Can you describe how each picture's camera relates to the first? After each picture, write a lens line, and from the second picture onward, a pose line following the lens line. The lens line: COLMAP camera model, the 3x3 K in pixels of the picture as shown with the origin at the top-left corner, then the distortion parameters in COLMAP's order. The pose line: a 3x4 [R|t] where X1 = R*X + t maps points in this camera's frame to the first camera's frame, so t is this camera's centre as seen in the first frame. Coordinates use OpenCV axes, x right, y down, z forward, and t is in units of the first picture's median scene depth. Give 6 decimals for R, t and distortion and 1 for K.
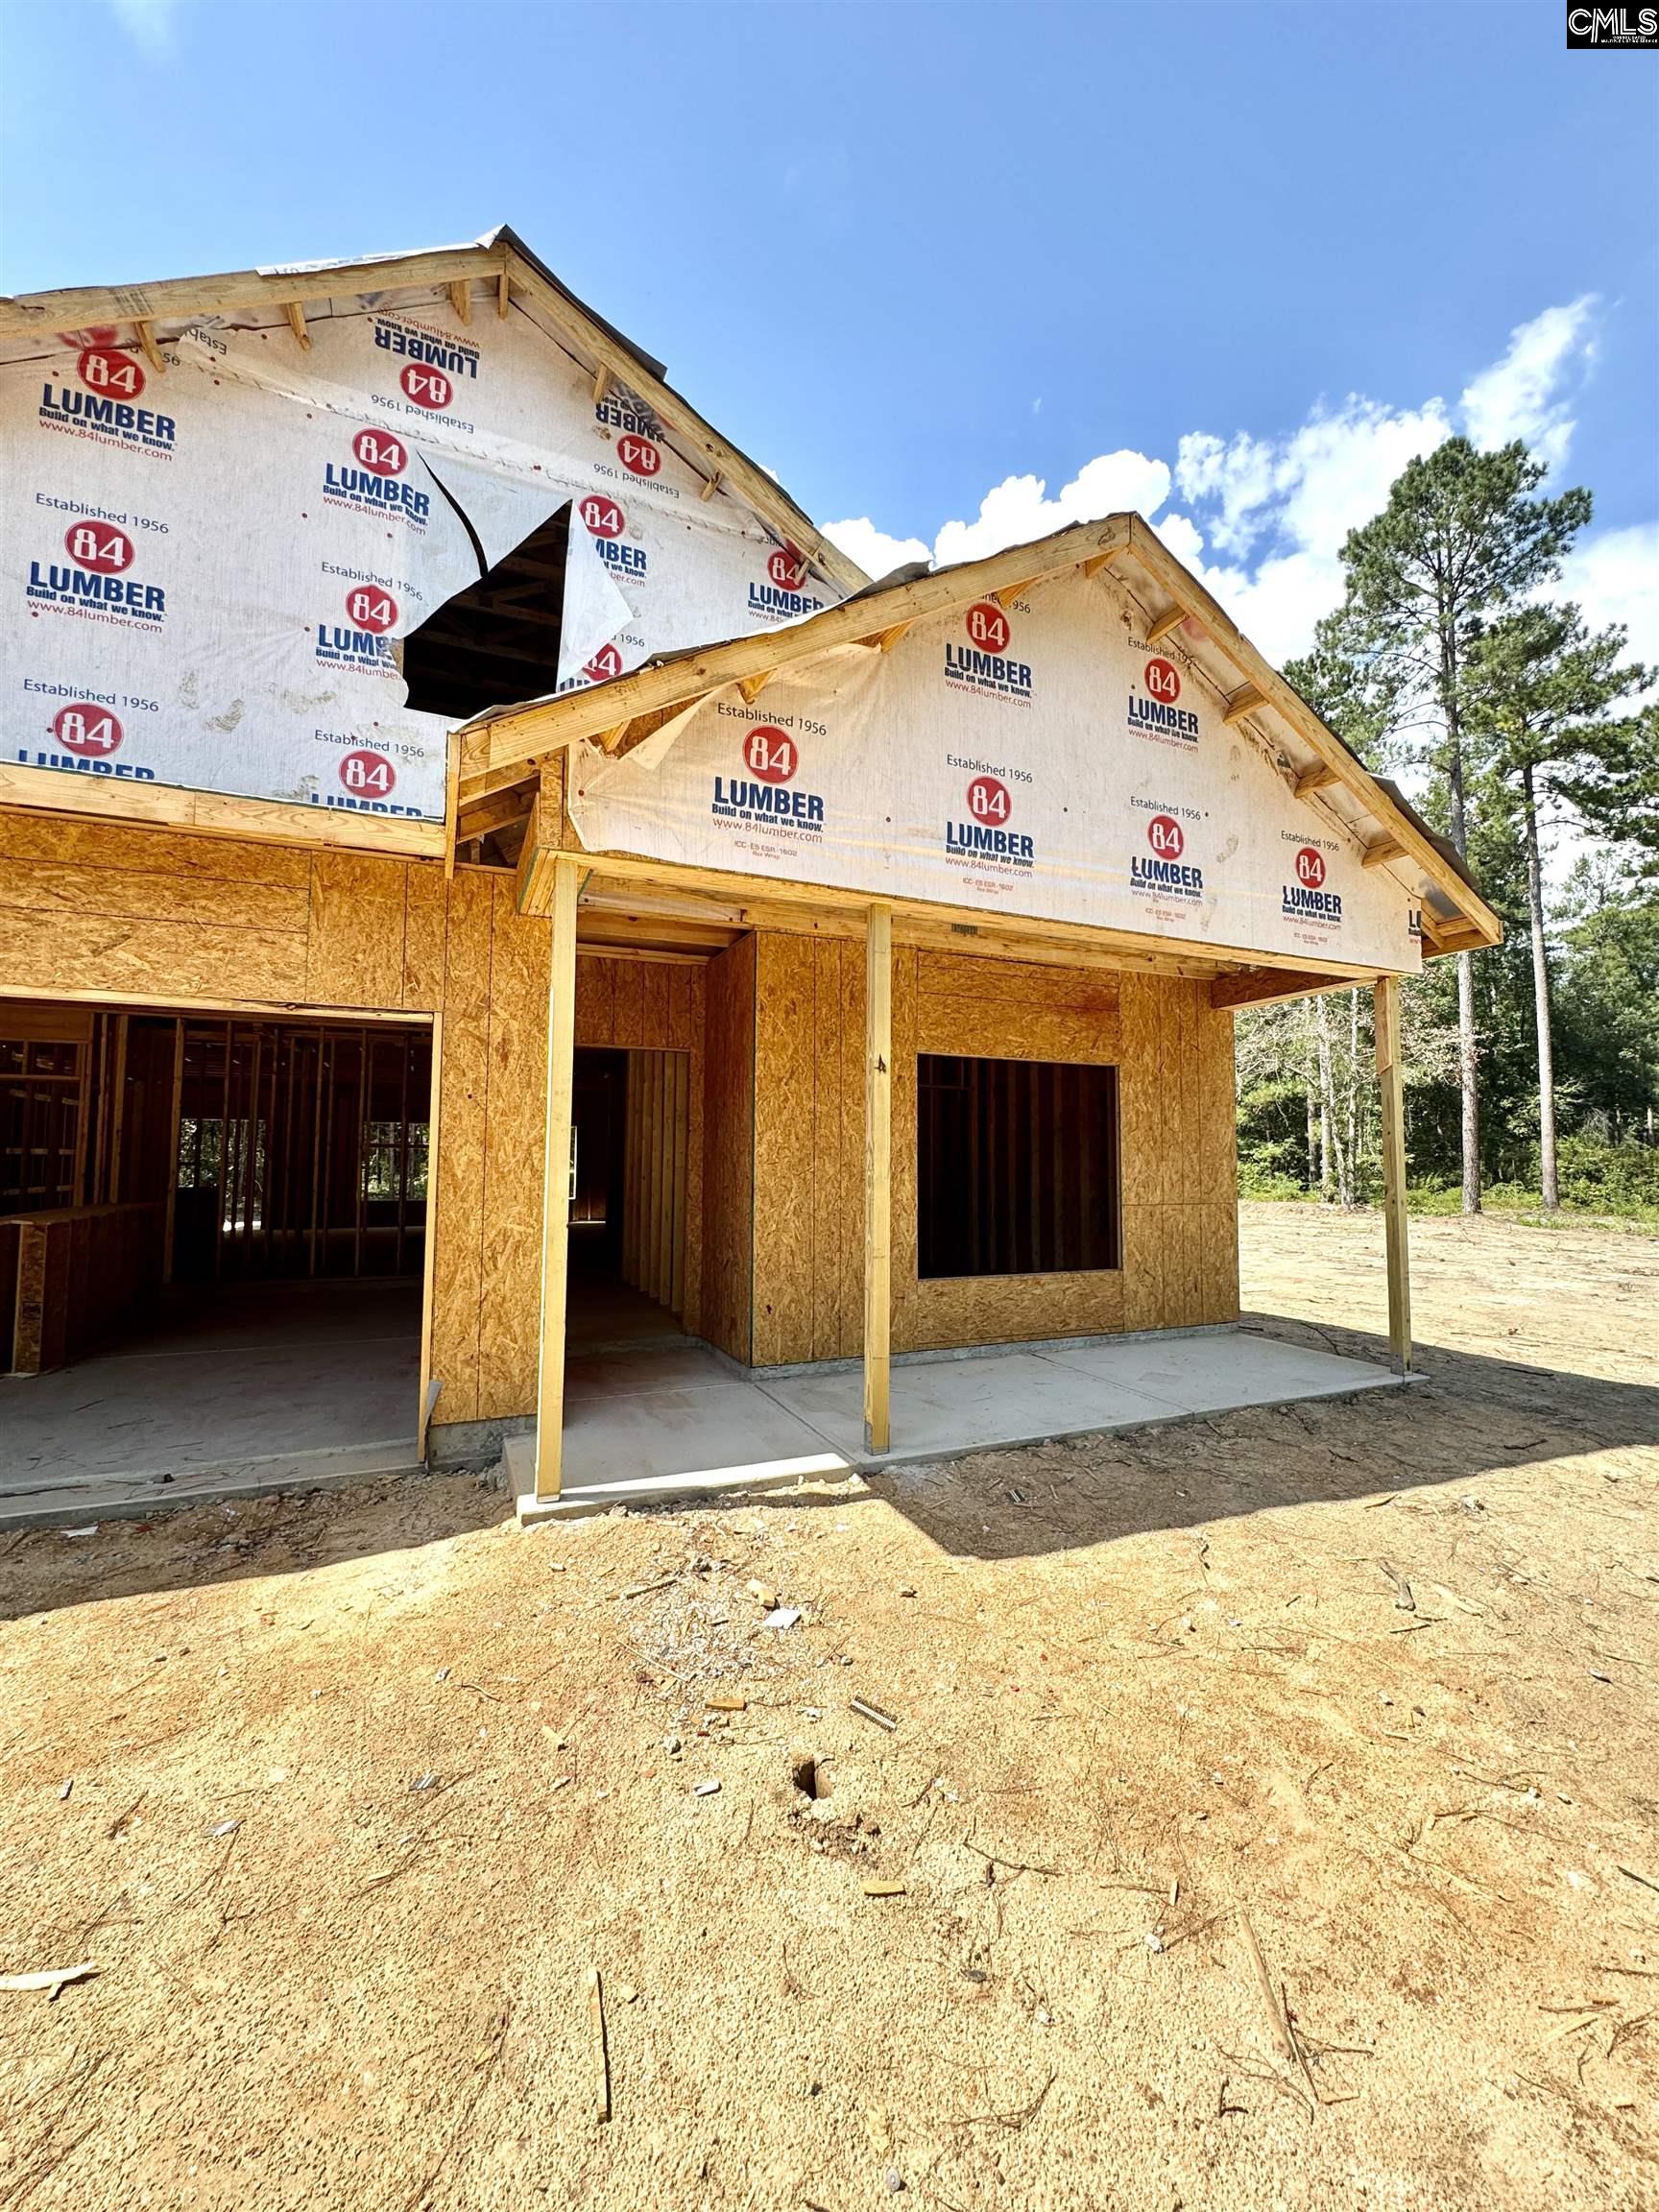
lens RADIAL K [[889.9, 0, 834.0], [0, 889.9, 1106.5], [0, 0, 1]] dist [0.015590, 0.000302]
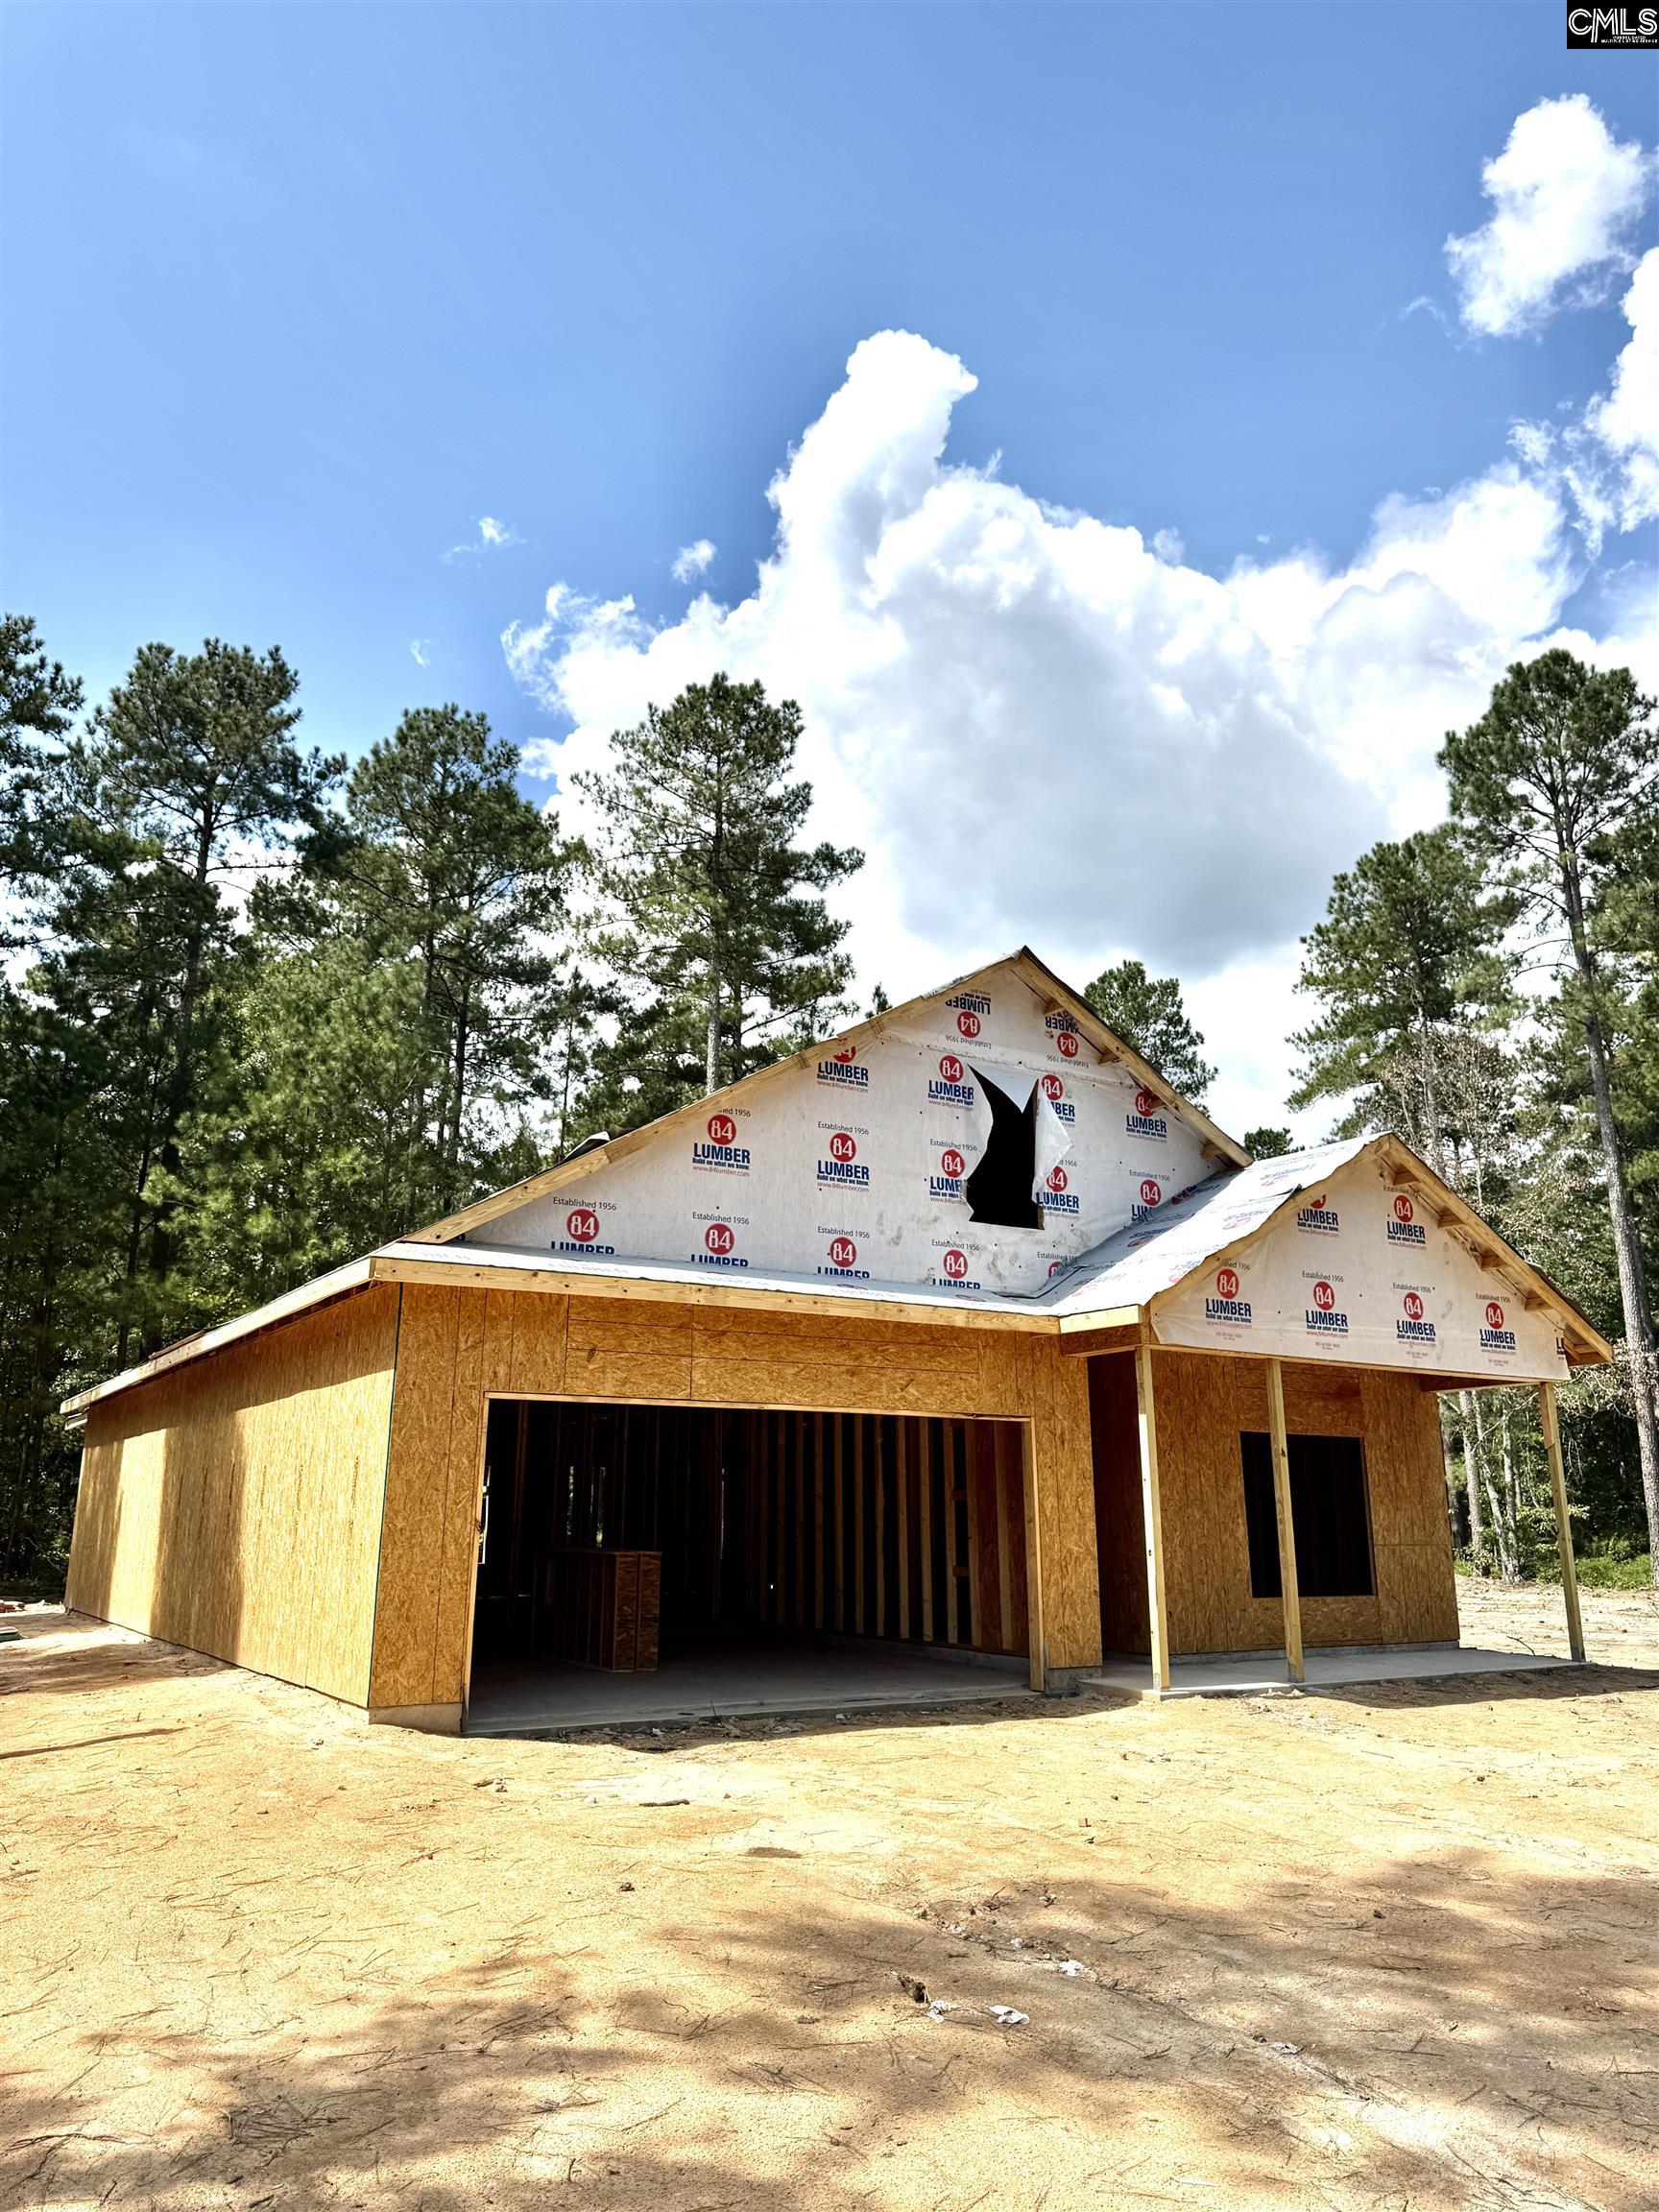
lens RADIAL K [[1567.6, 0, 821.6], [0, 1567.6, 1104.9], [0, 0, 1]] dist [0.086505, -0.048627]
pose [[0.990887, 0.034139, 0.130299, -1.011816], [-0.008675, 0.981514, -0.191193, -0.089009], [-0.134418, 0.188320, 0.972866, -1.623068]]
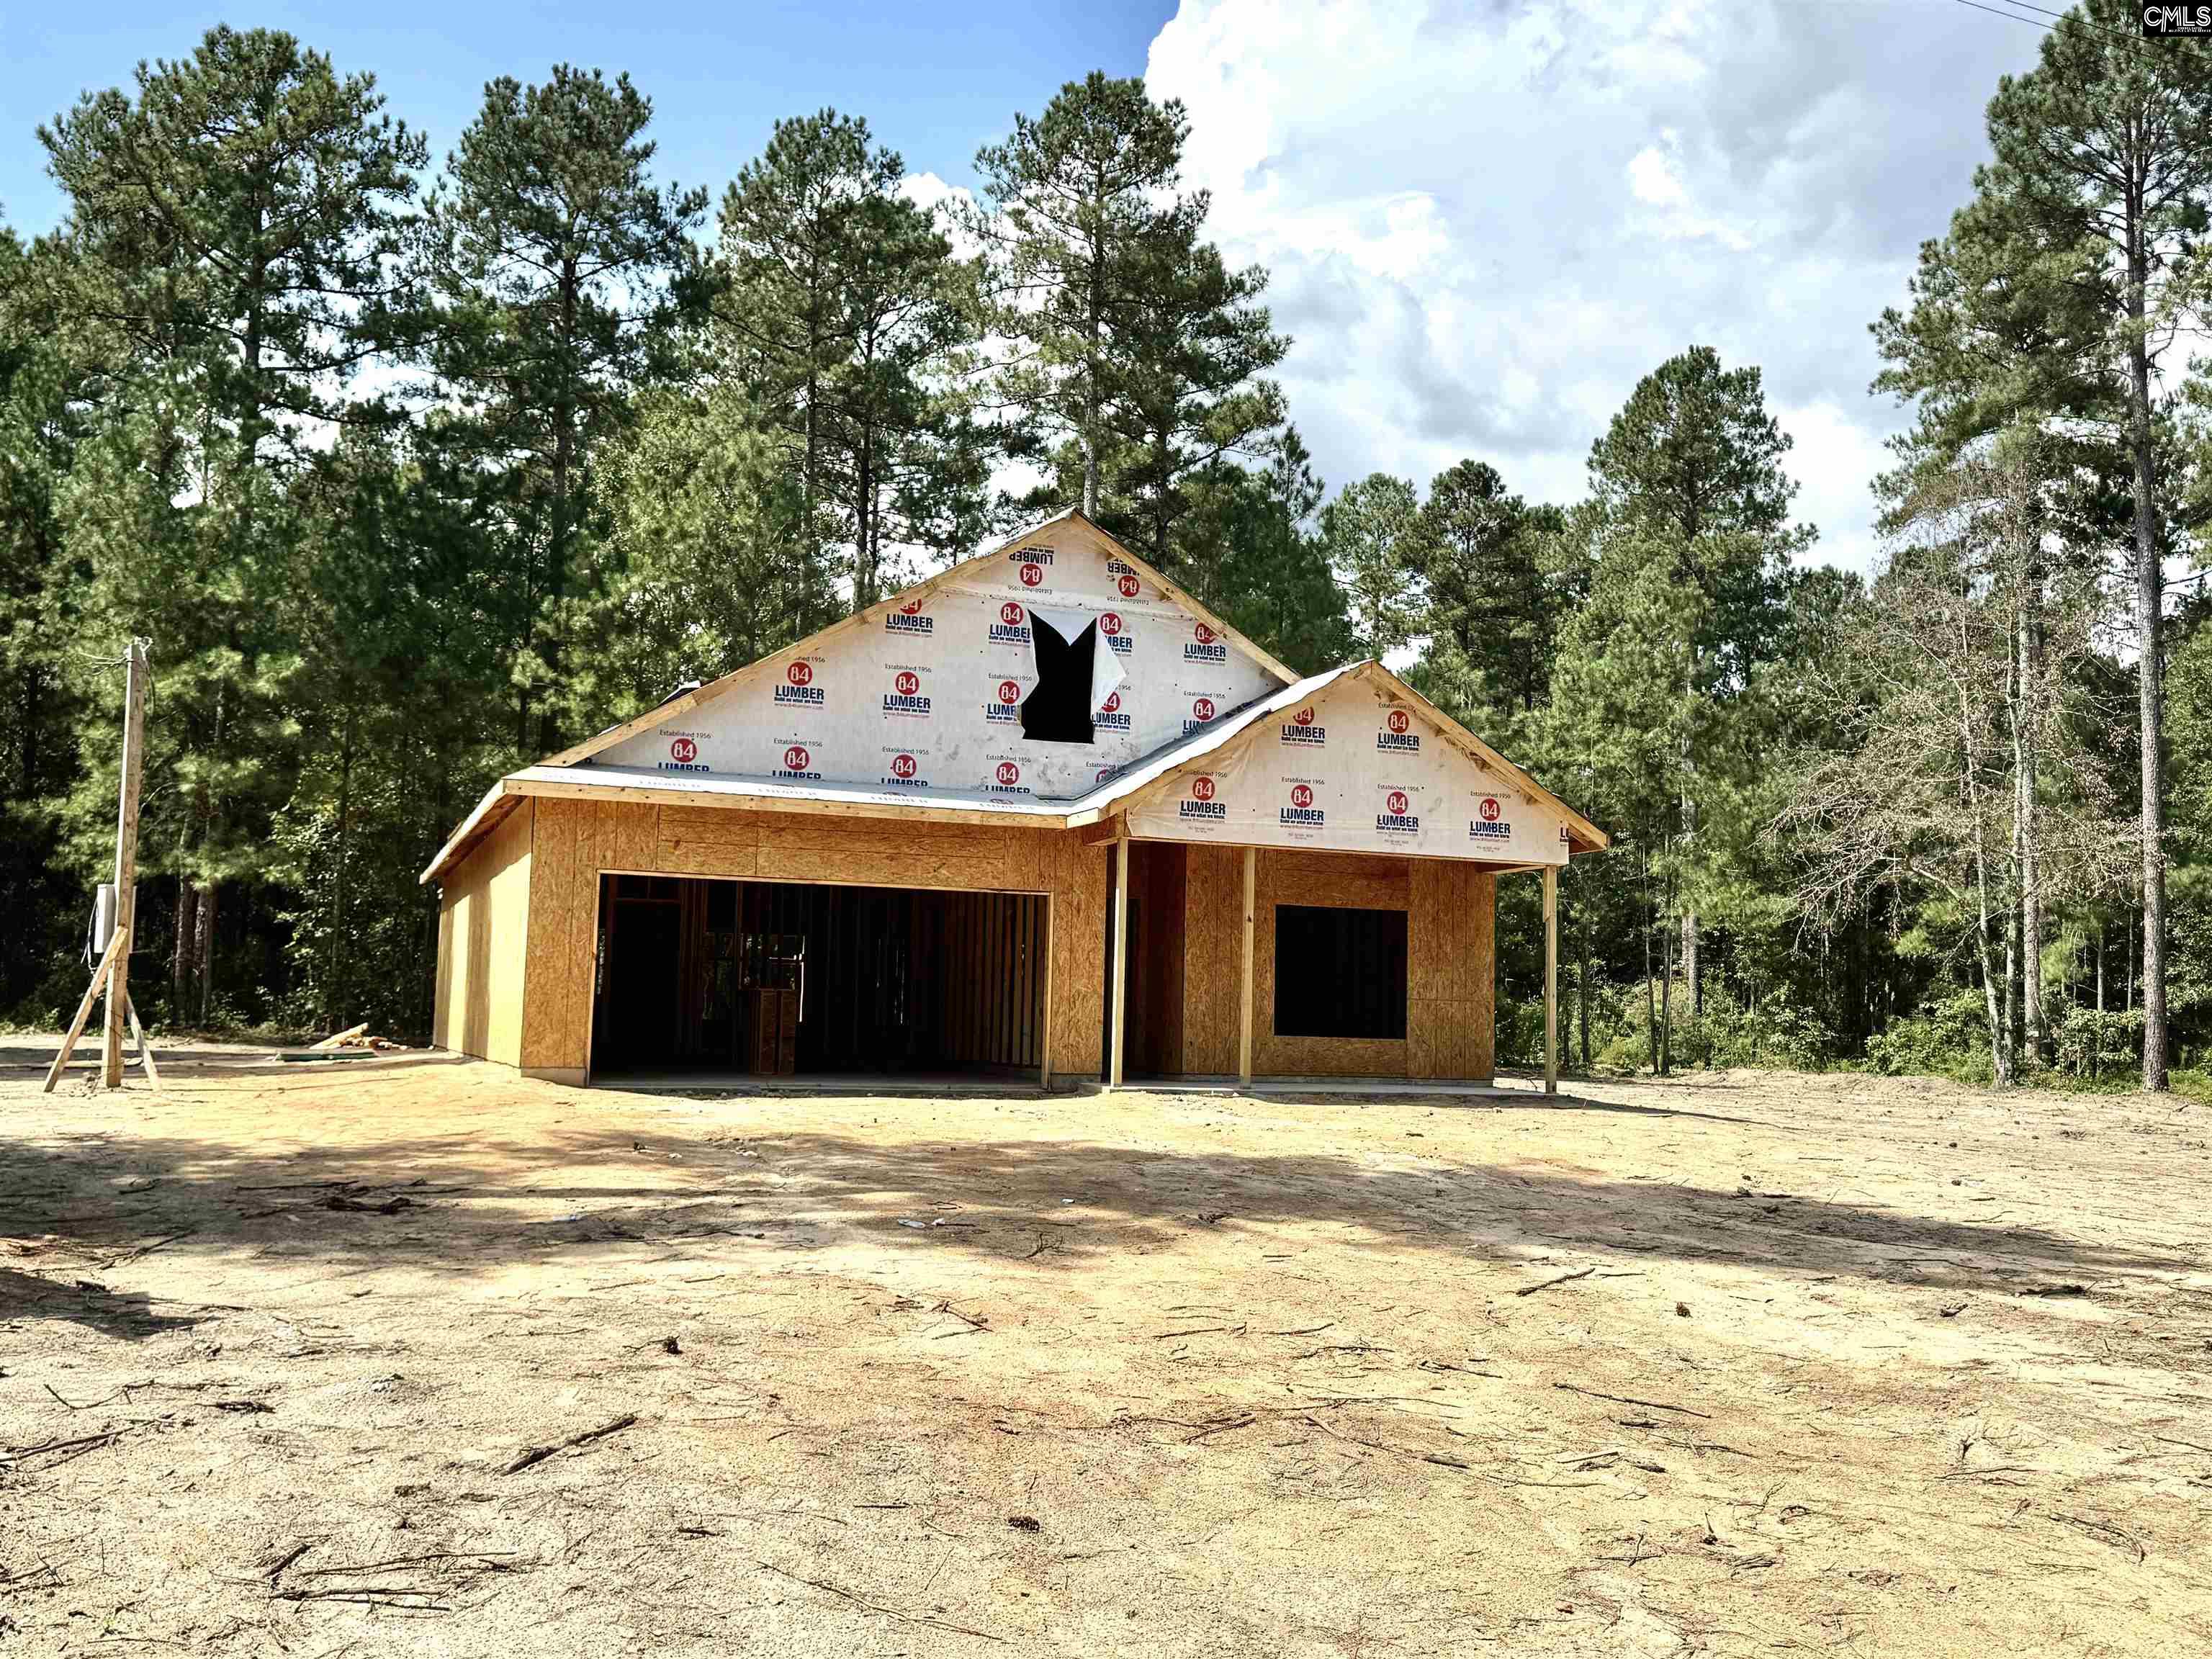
lens RADIAL K [[2074.7, 0, 1111.3], [0, 2074.7, 828.5], [0, 0, 1]] dist [0.113832, 0.000000]
pose [[0.998577, 0.015785, -0.050936, -0.024879], [-0.017424, 0.999339, -0.031910, -0.079585], [0.050399, 0.032752, 0.998192, -3.345849]]
